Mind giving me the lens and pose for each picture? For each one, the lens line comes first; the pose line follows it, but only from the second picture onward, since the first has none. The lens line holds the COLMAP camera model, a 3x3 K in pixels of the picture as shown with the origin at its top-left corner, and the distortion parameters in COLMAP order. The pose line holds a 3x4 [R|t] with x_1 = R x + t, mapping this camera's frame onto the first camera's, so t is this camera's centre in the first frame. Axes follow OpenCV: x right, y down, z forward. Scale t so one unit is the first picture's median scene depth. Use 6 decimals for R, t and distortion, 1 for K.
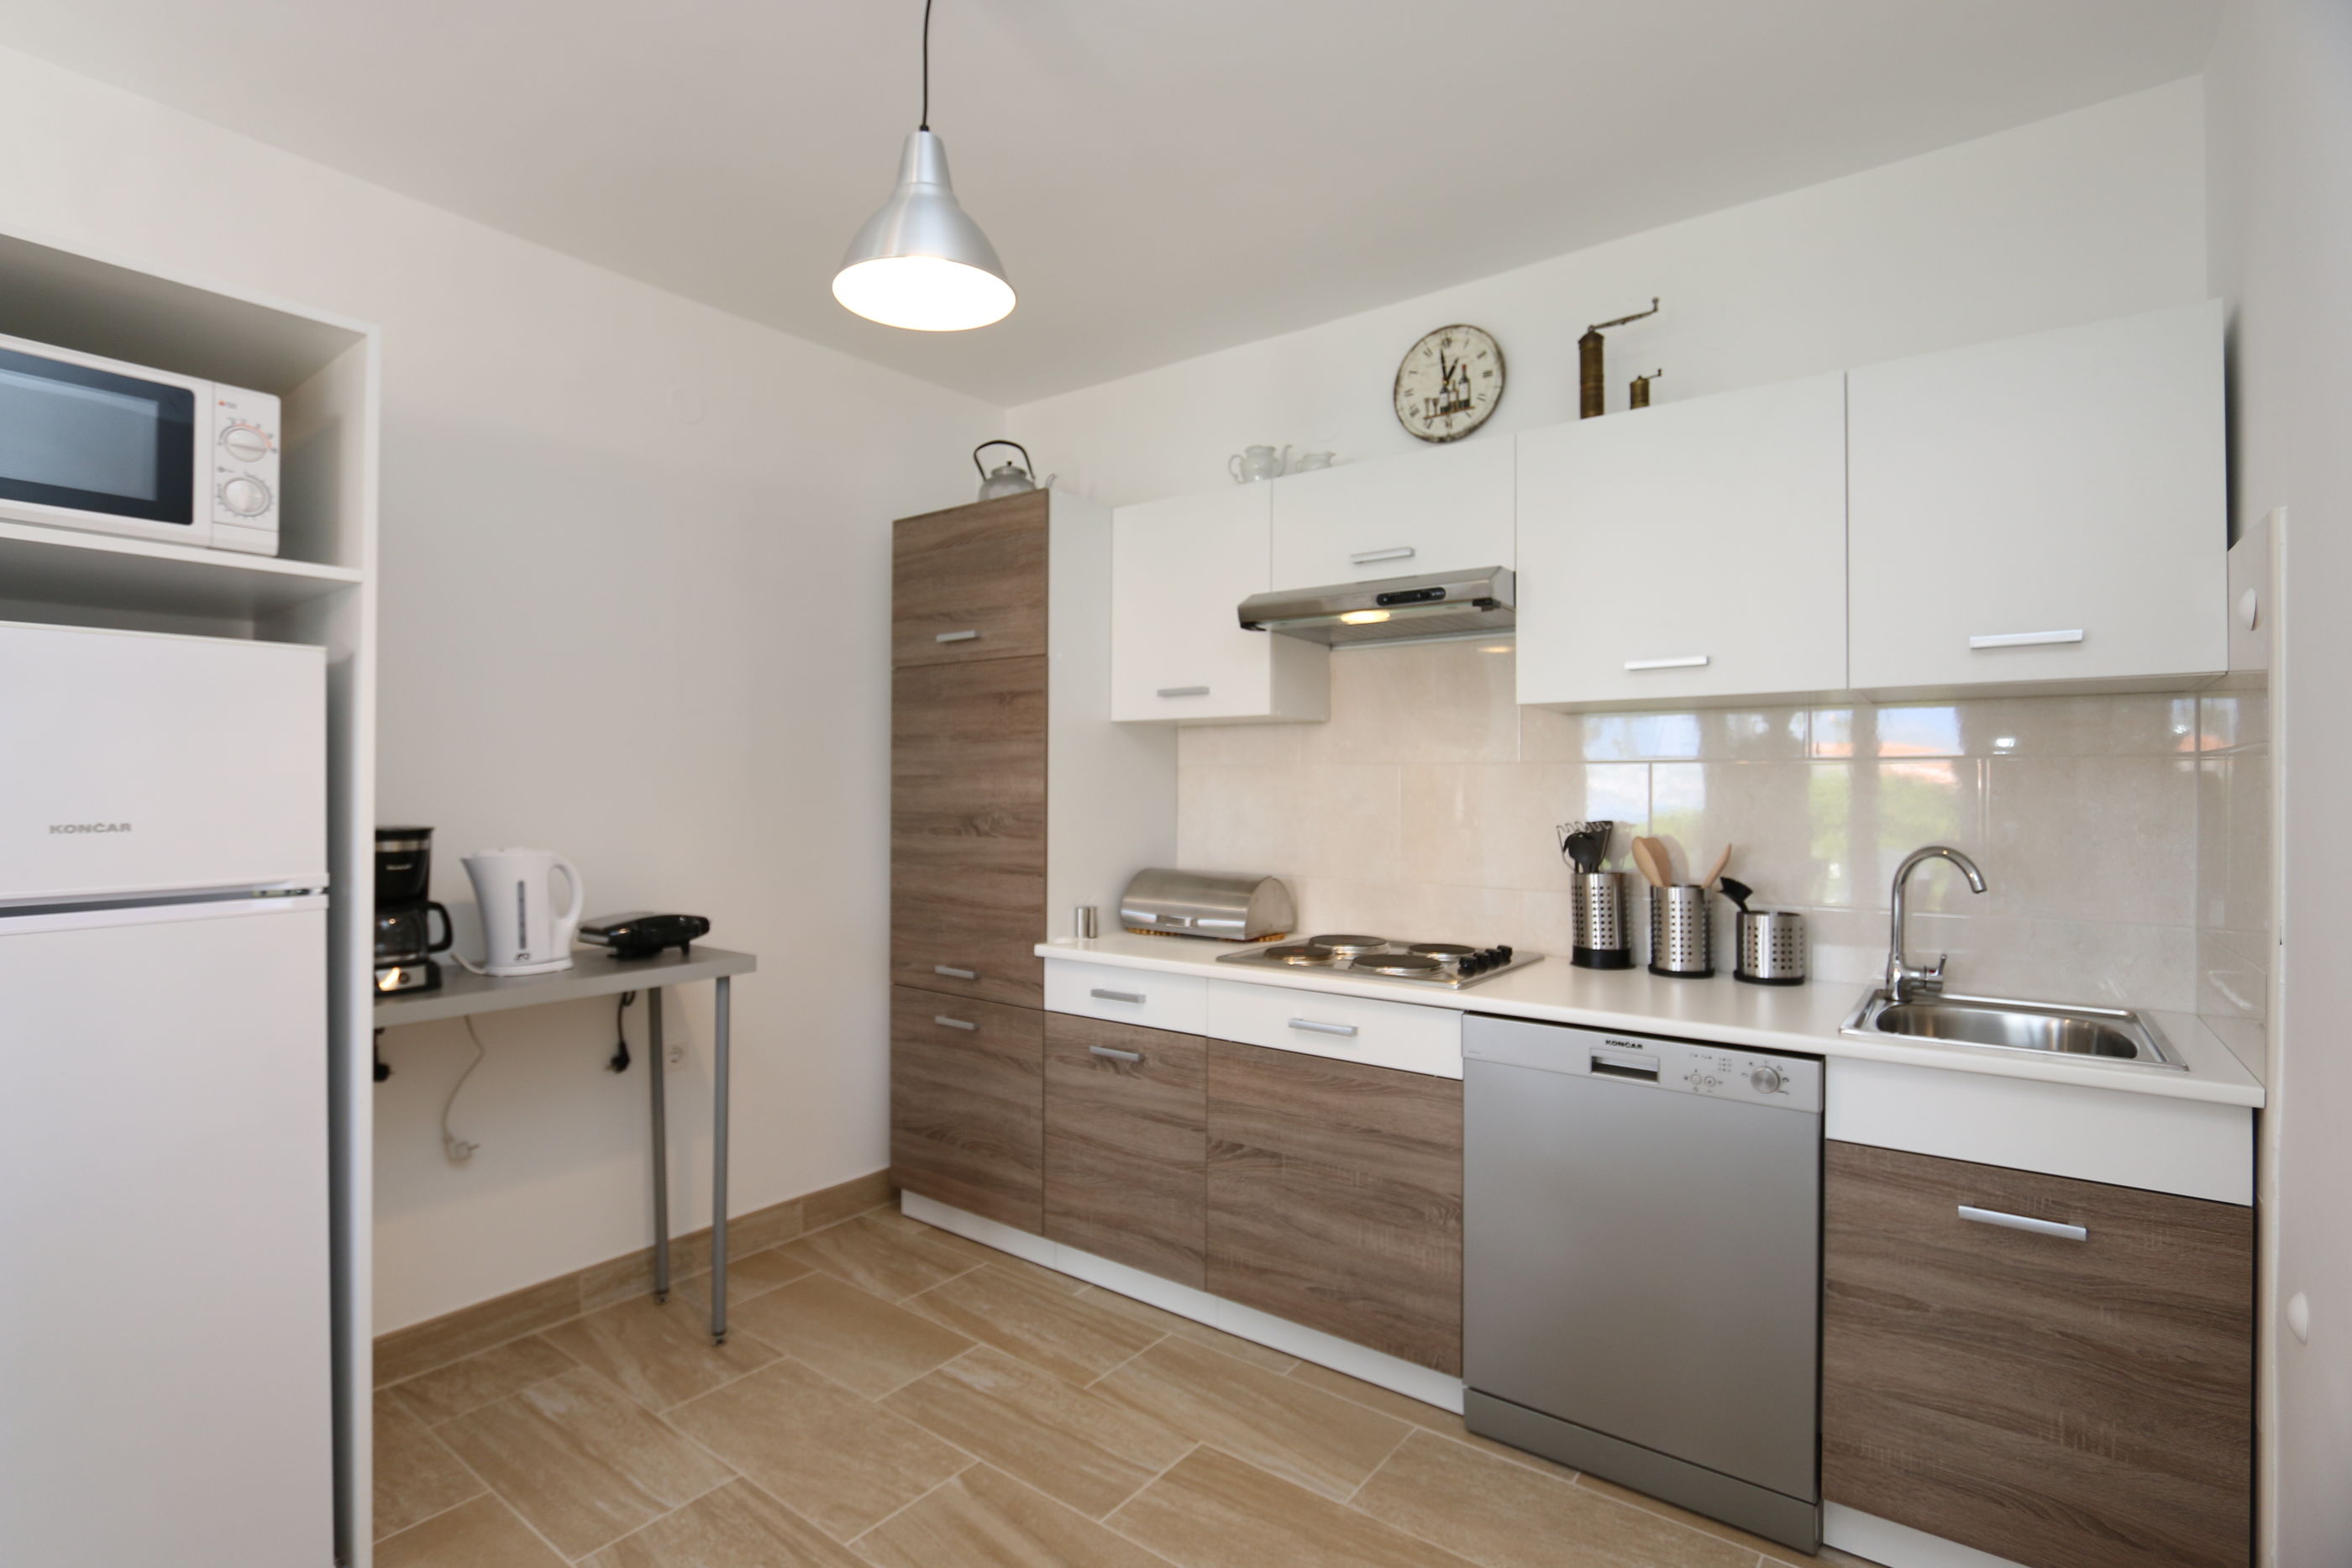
lens RADIAL K [[1118.9, 0, 1065.0], [0, 1118.9, 784.6], [0, 0, 1]] dist [-0.023181, 0.000595]
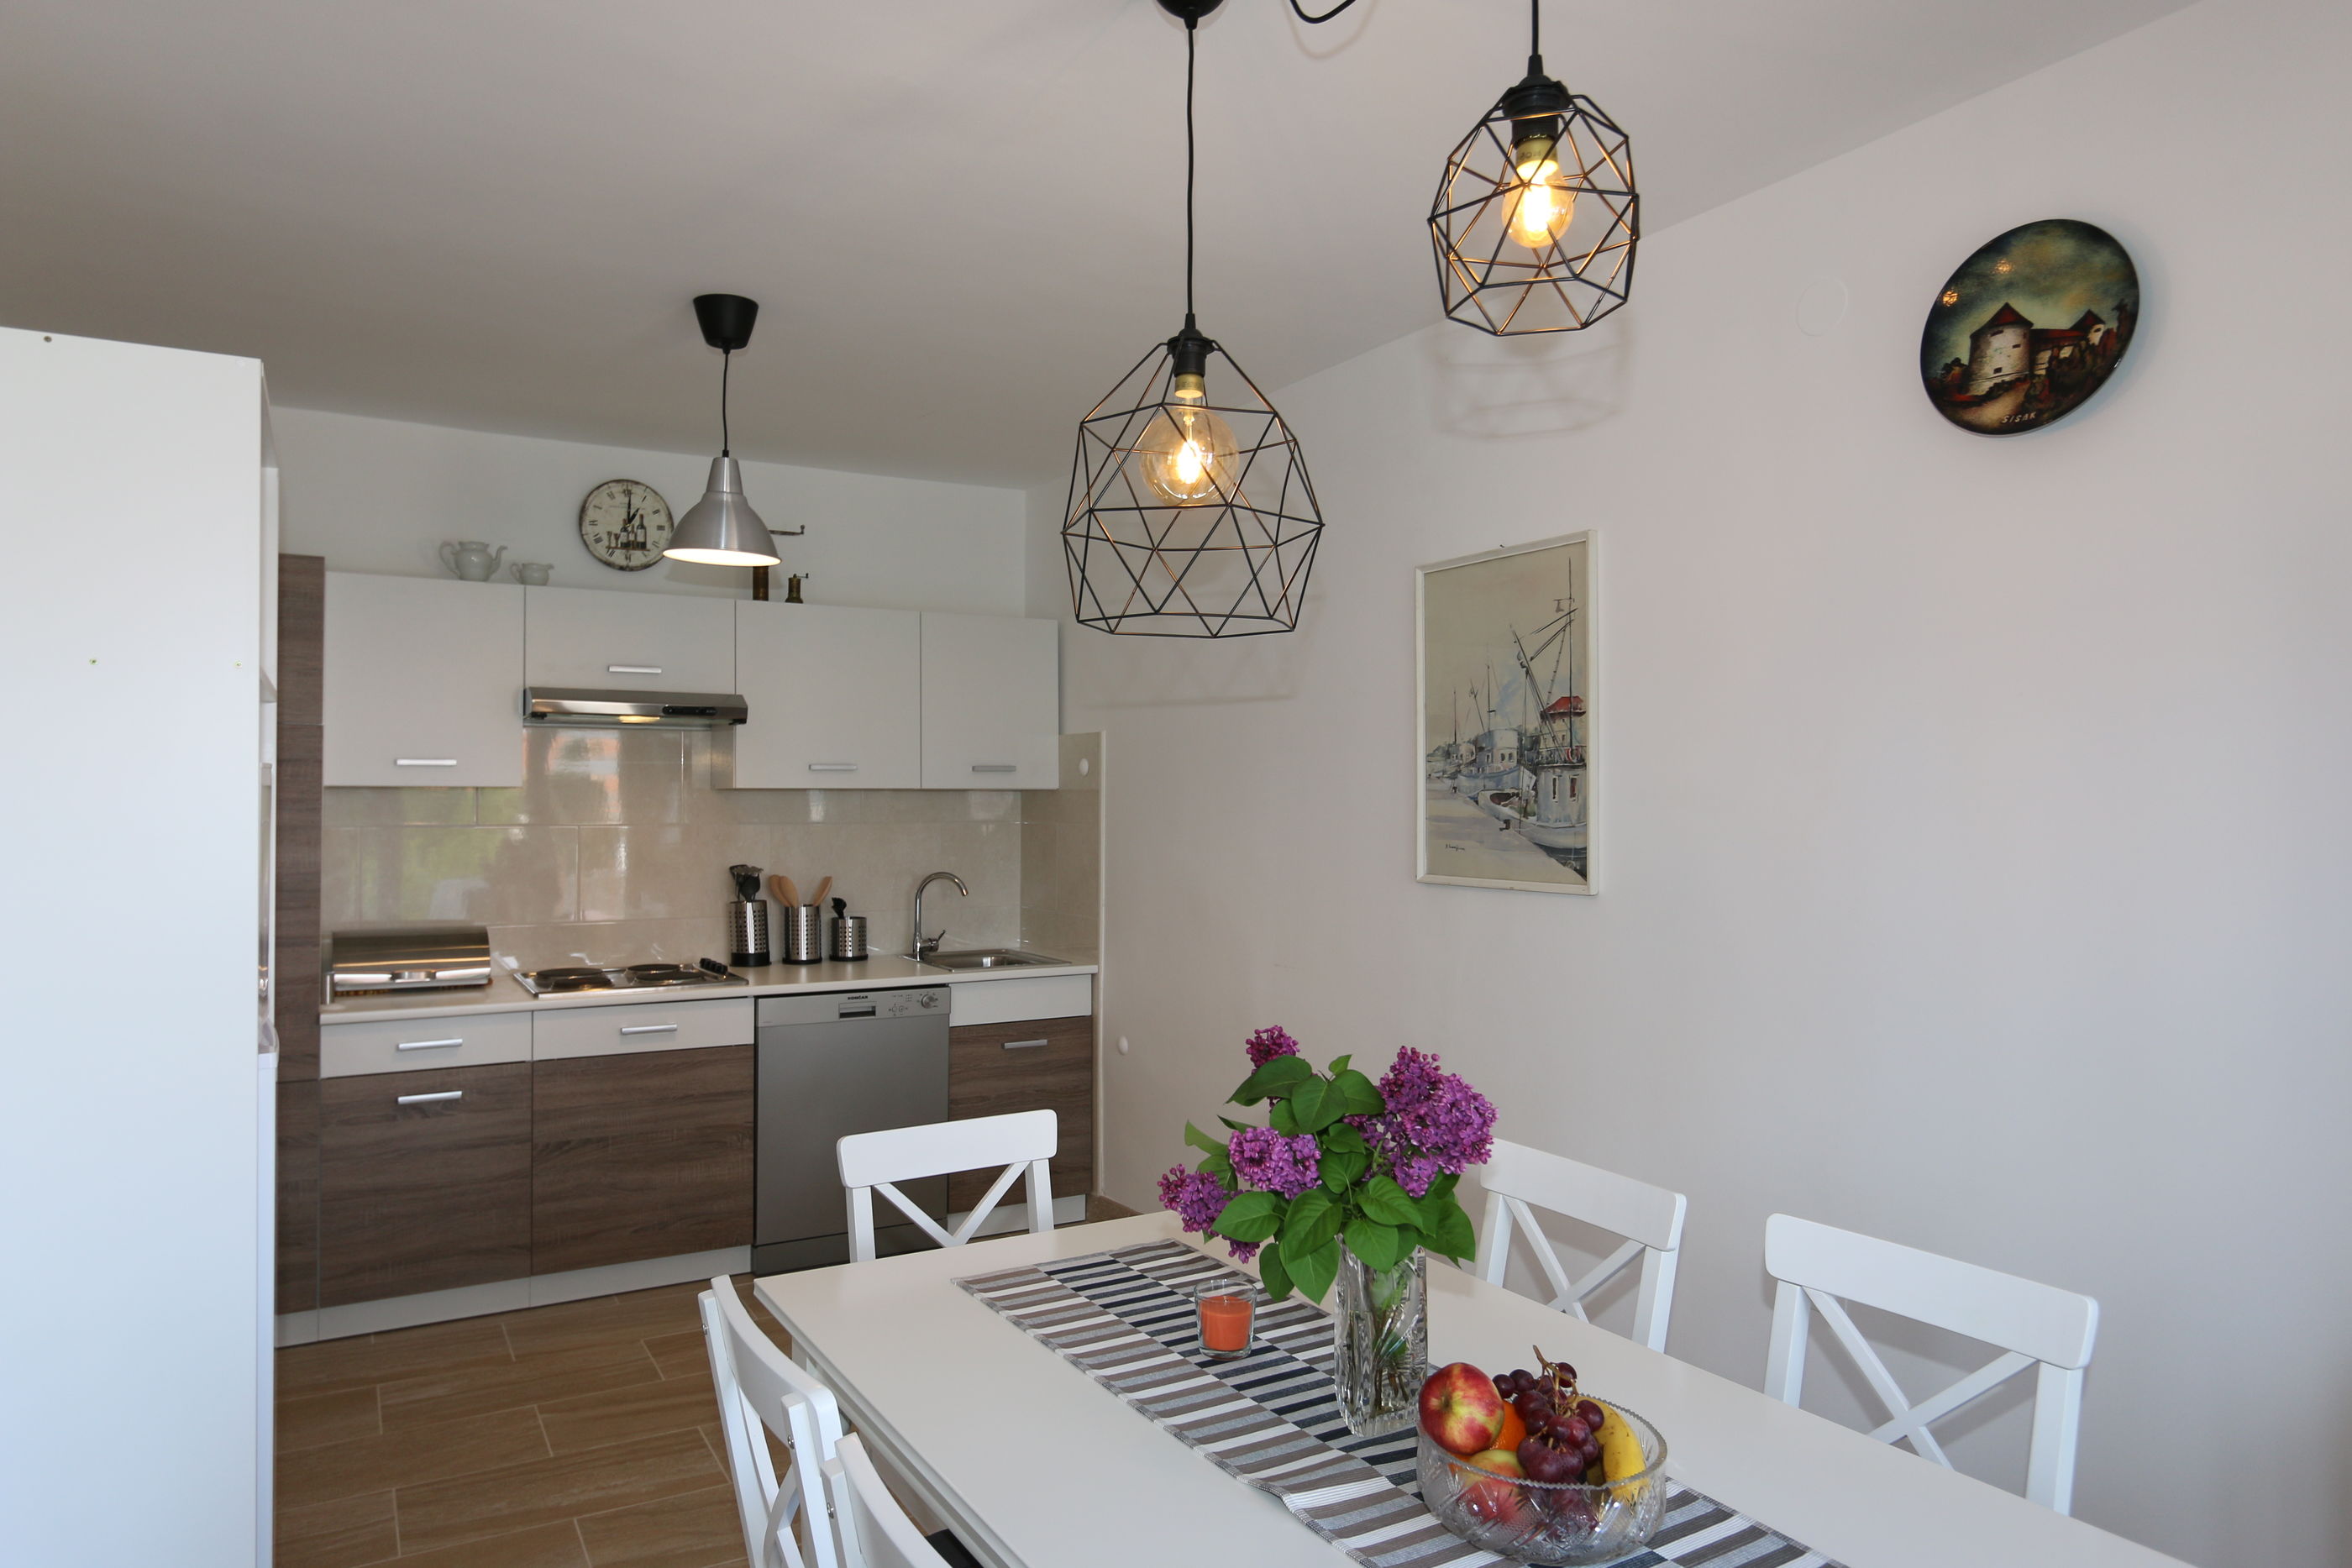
lens RADIAL K [[1566.4, 0, 1176.0], [0, 1566.4, 784.0], [0, 0, 1]] dist [0.000044, 0.000374]
pose [[0.360213, -0.000044, 0.932870, -1.192660], [-0.003867, 0.999991, 0.001541, -0.076864], [-0.932862, -0.004163, 0.360210, -0.247343]]
